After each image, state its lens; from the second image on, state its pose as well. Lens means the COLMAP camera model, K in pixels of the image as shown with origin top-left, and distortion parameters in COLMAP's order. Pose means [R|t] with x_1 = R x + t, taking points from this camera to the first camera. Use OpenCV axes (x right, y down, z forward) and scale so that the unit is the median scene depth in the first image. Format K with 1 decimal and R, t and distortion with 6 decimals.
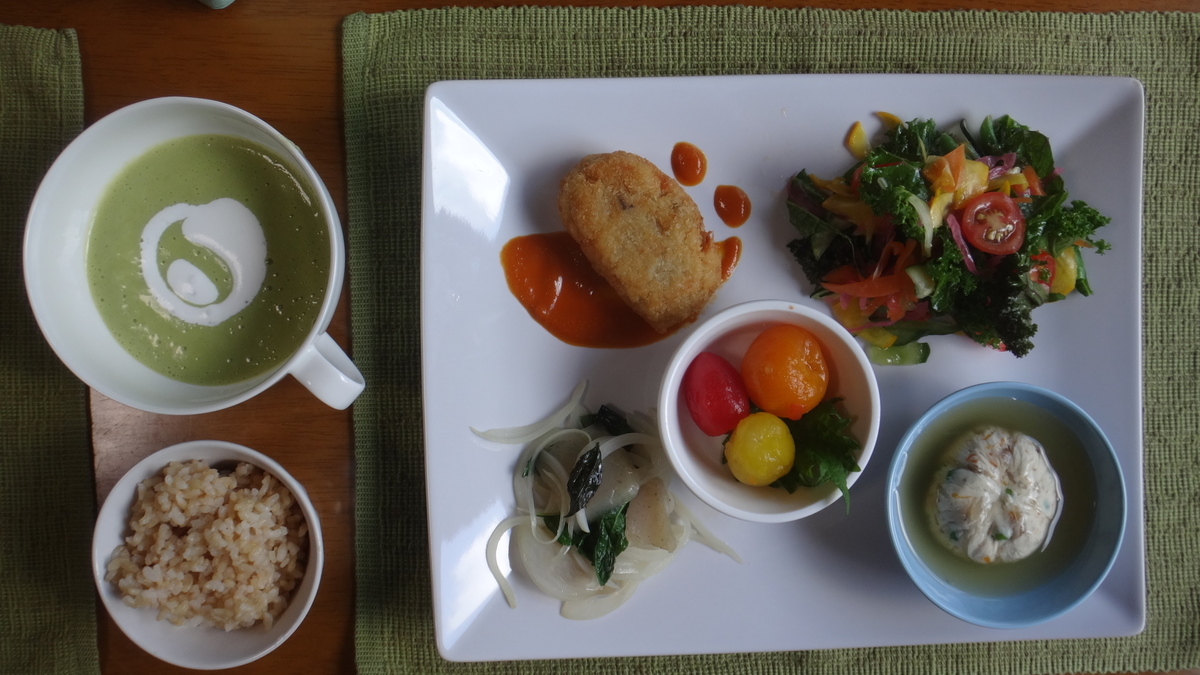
lens RADIAL K [[922.7, 0, 600.1], [0, 922.7, 339.7], [0, 0, 1]] dist [-0.029704, -0.002909]
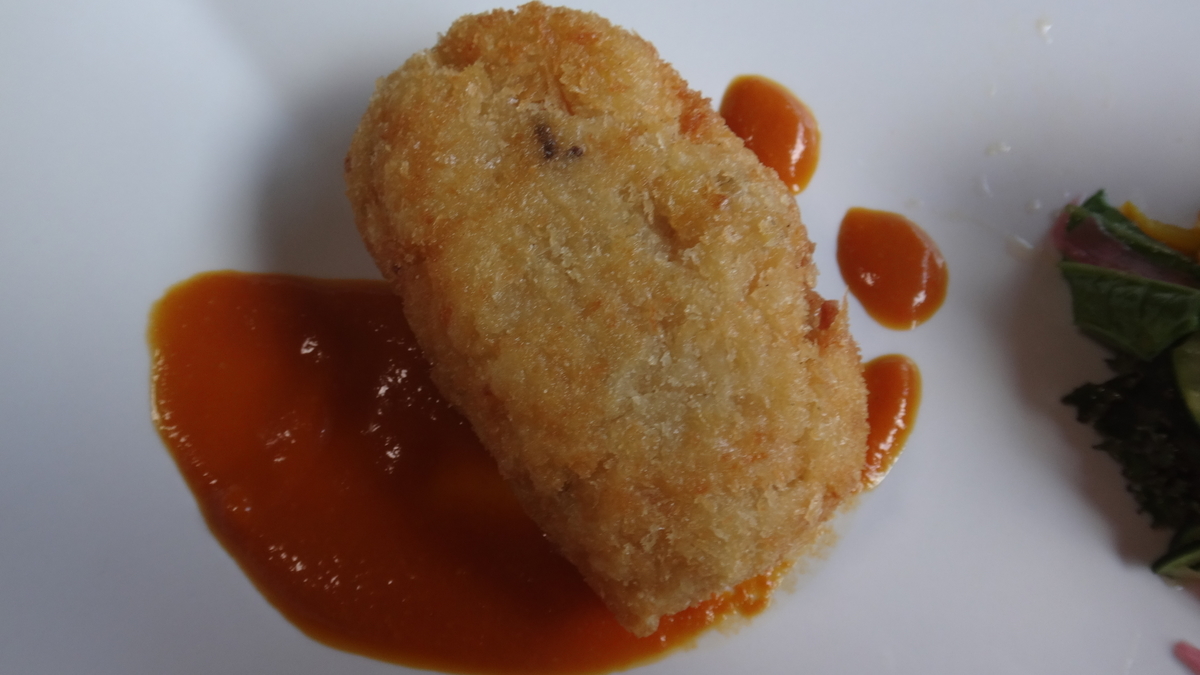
lens RADIAL K [[922.7, 0, 597.5], [0, 922.7, 335.4], [0, 0, 1]] dist [-0.029704, -0.002909]
pose [[0.992901, 0.106621, -0.052723, 0.062034], [-0.118638, 0.919561, -0.374610, 0.015390], [0.008541, 0.378206, 0.925682, 0.748362]]
